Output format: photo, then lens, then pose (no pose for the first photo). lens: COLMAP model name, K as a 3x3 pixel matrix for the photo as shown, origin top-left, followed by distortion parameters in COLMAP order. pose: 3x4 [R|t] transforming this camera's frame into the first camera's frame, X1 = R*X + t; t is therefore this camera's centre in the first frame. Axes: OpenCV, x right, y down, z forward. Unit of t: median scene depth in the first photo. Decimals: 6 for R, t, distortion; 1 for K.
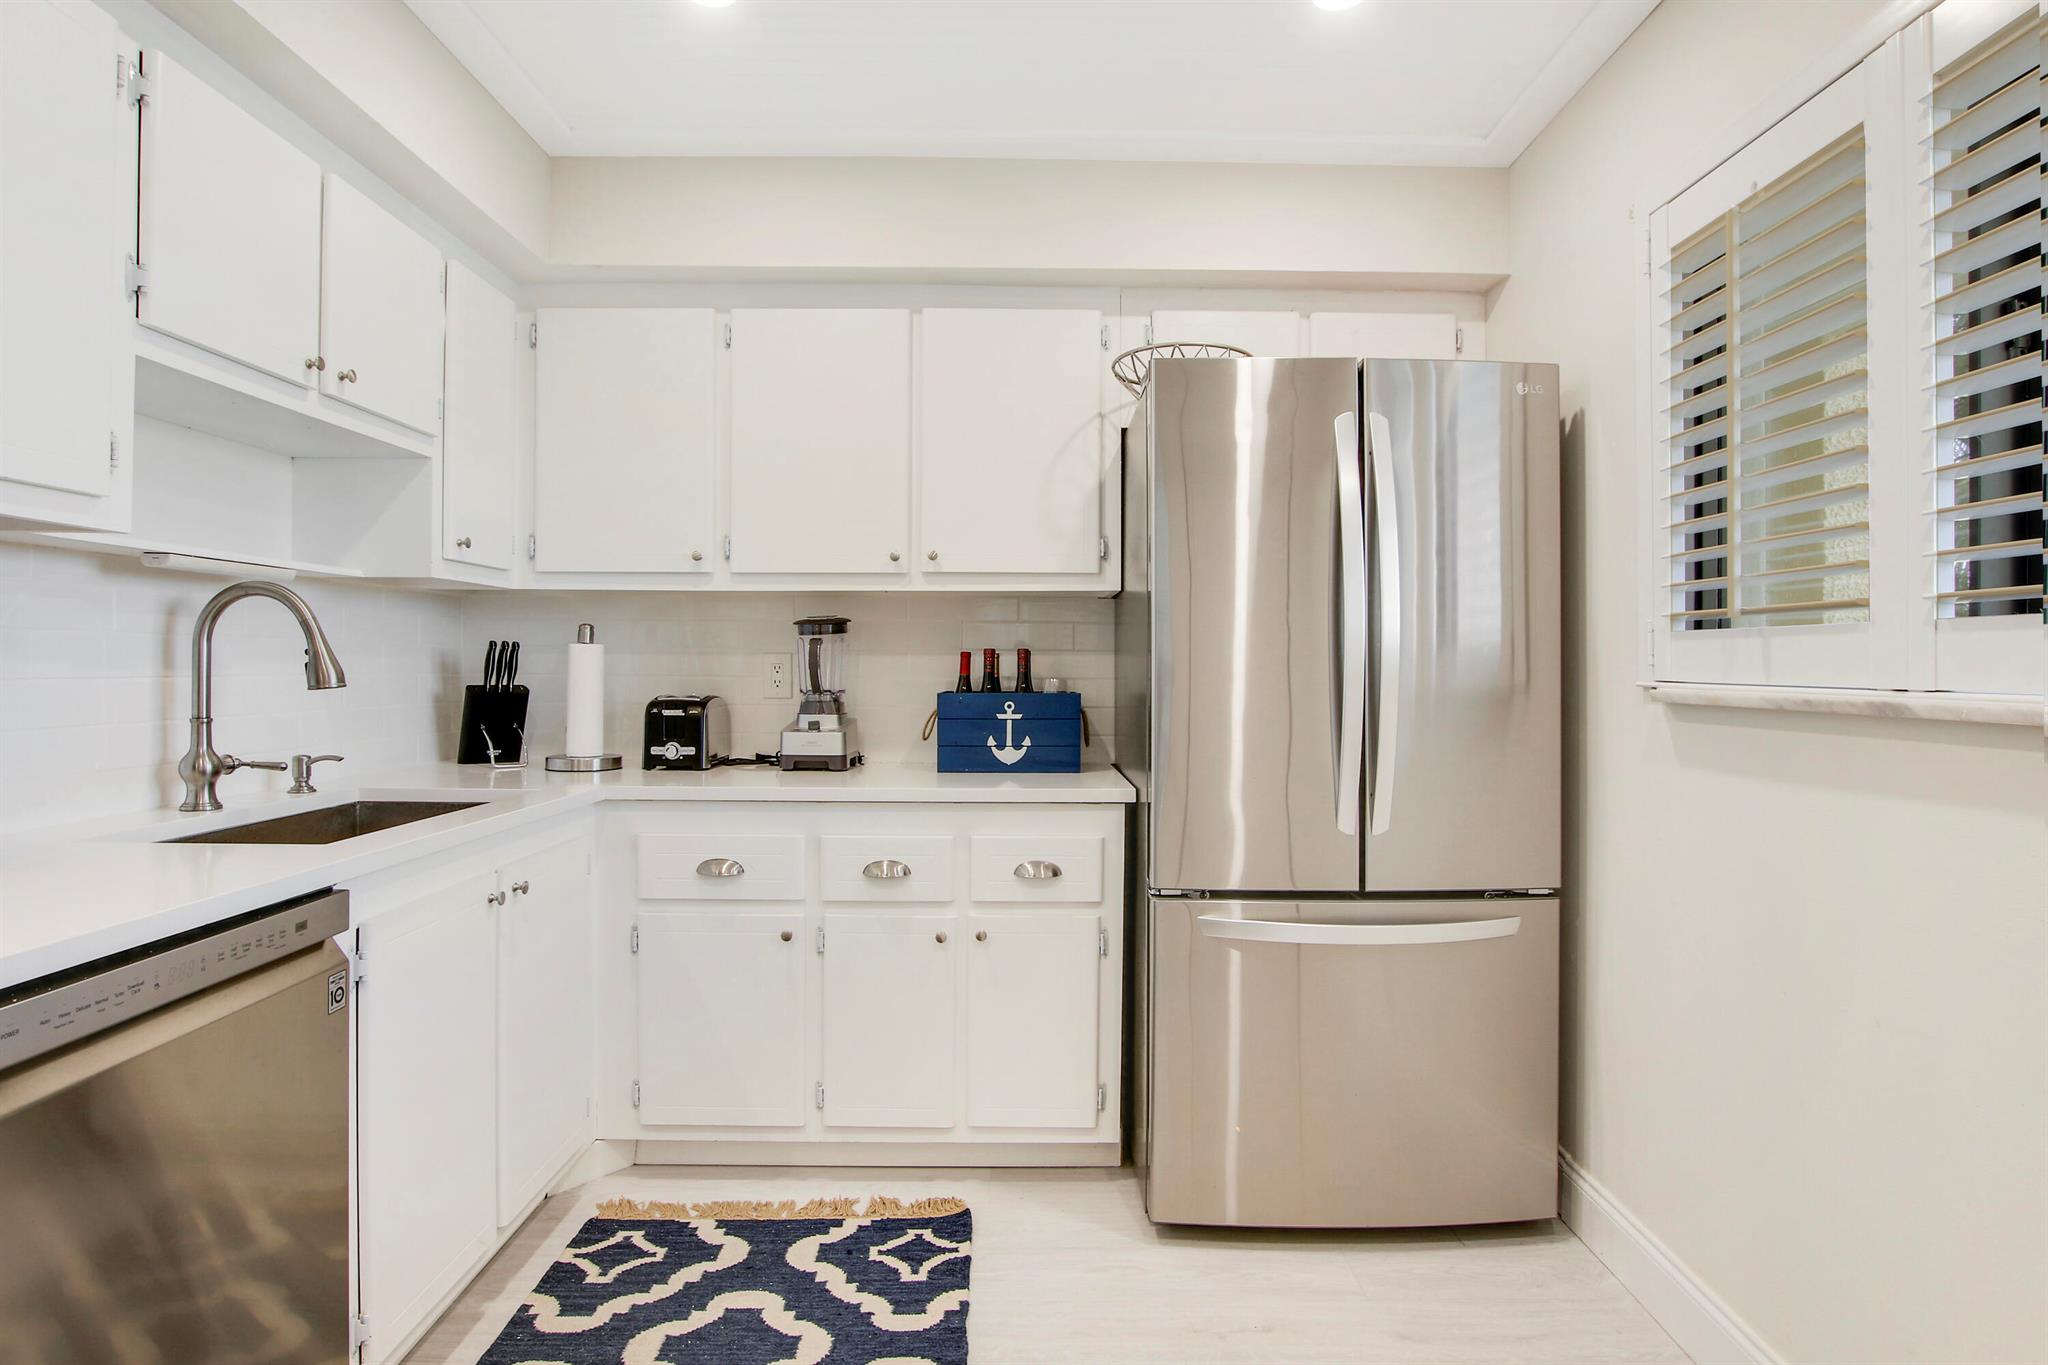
lens RADIAL K [[1079.7, 0, 1035.4], [0, 1079.7, 651.5], [0, 0, 1]] dist [-0.021560, 0.006137]
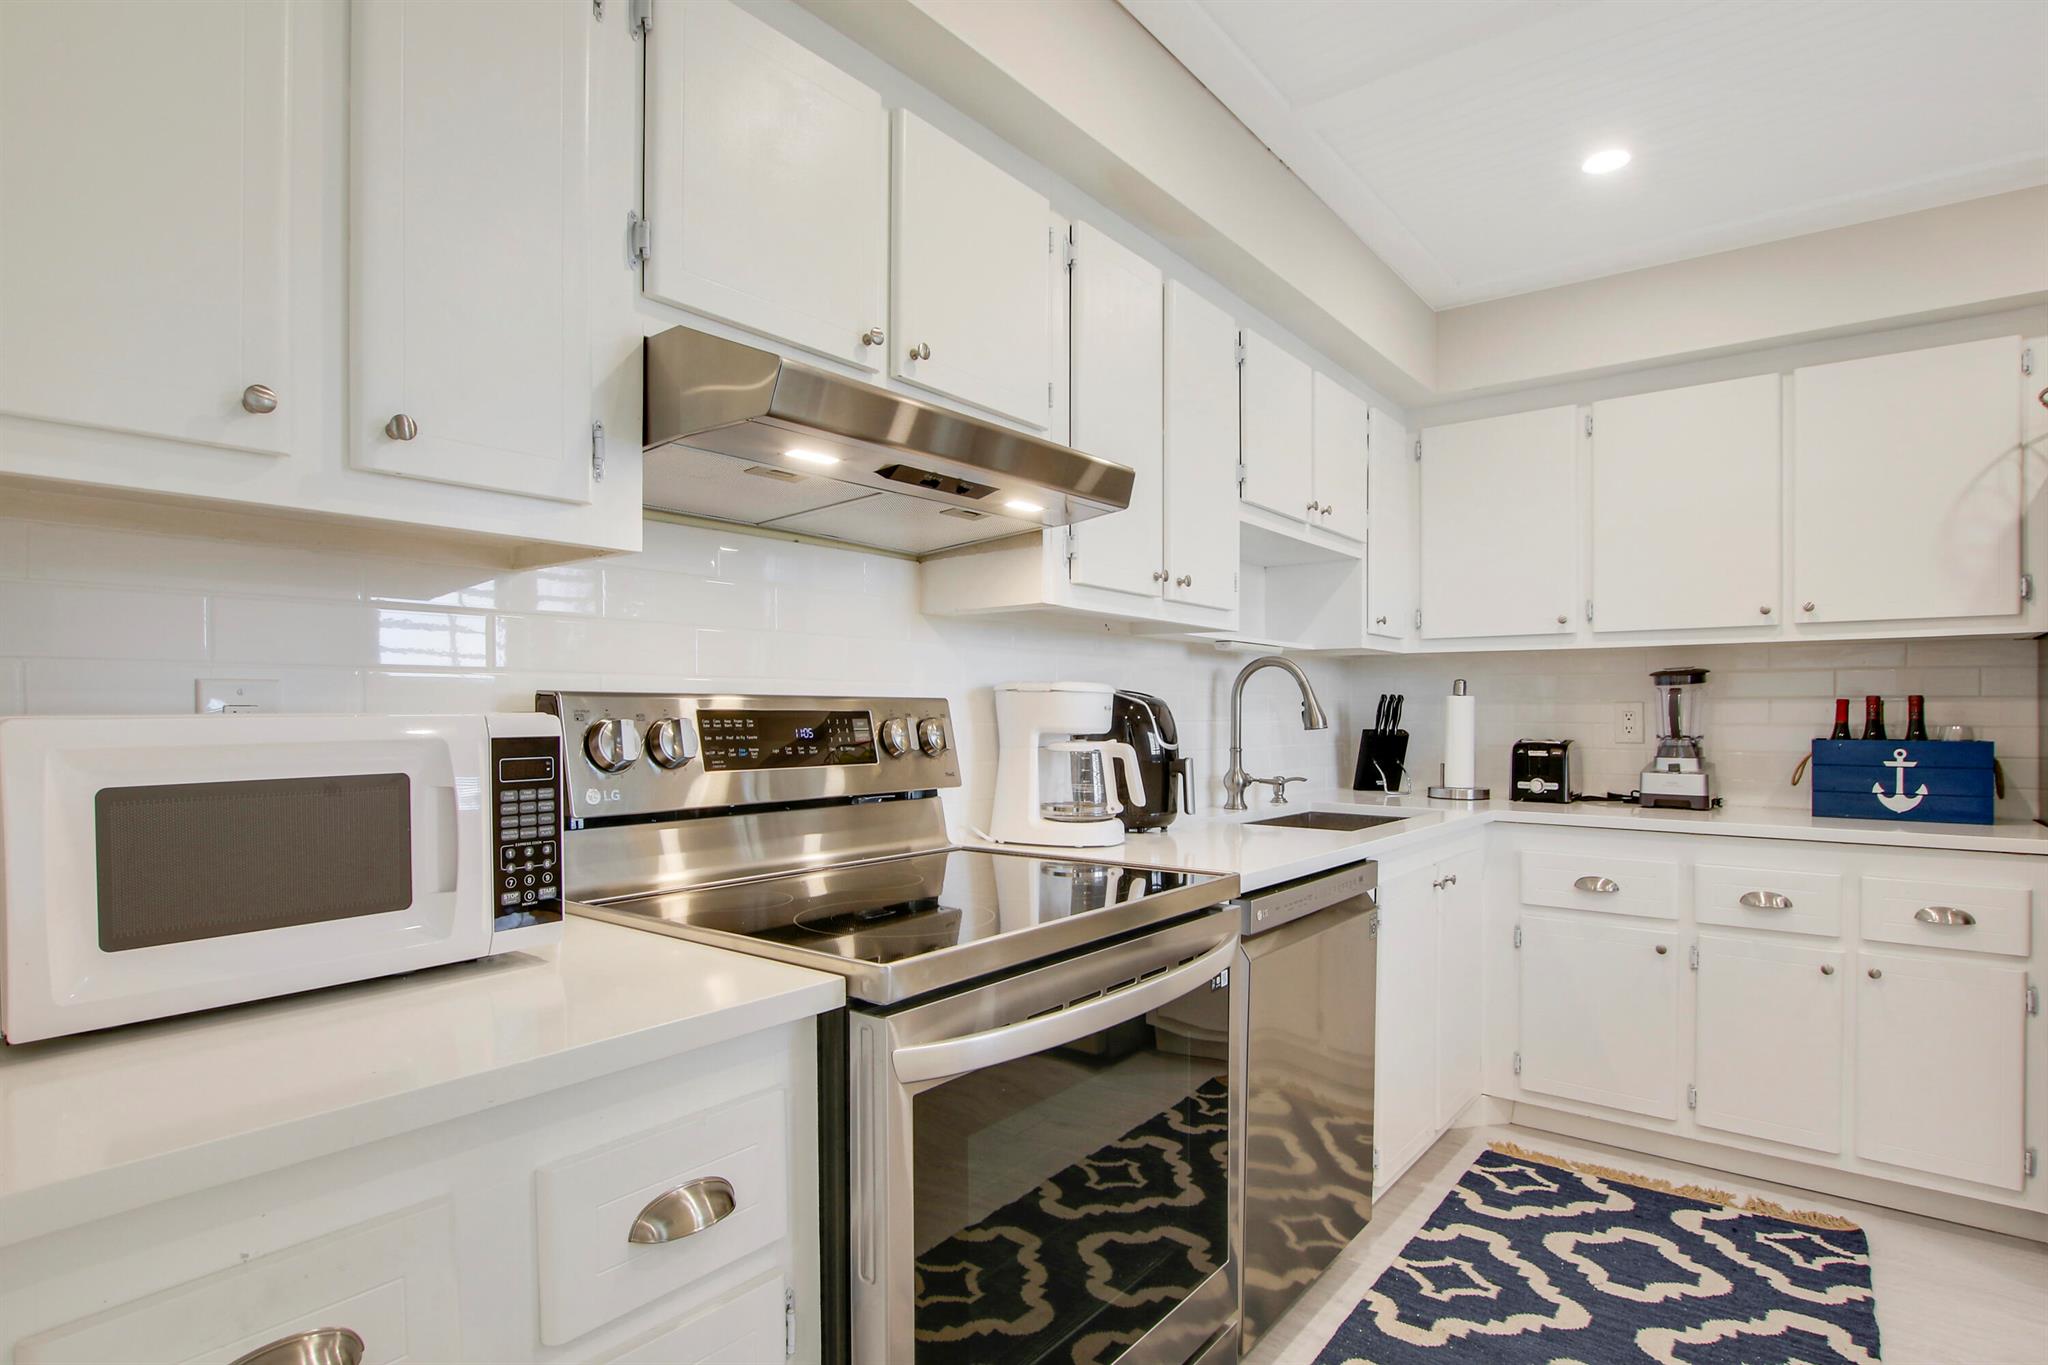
lens RADIAL K [[1079.7, 0, 1018.5], [0, 1079.7, 713.6], [0, 0, 1]] dist [-0.021560, 0.006137]
pose [[0.784529, -0.002377, -0.620087, -0.058444], [0.008710, 0.999936, 0.007187, -0.000167], [0.620030, -0.011039, 0.784500, -0.303755]]
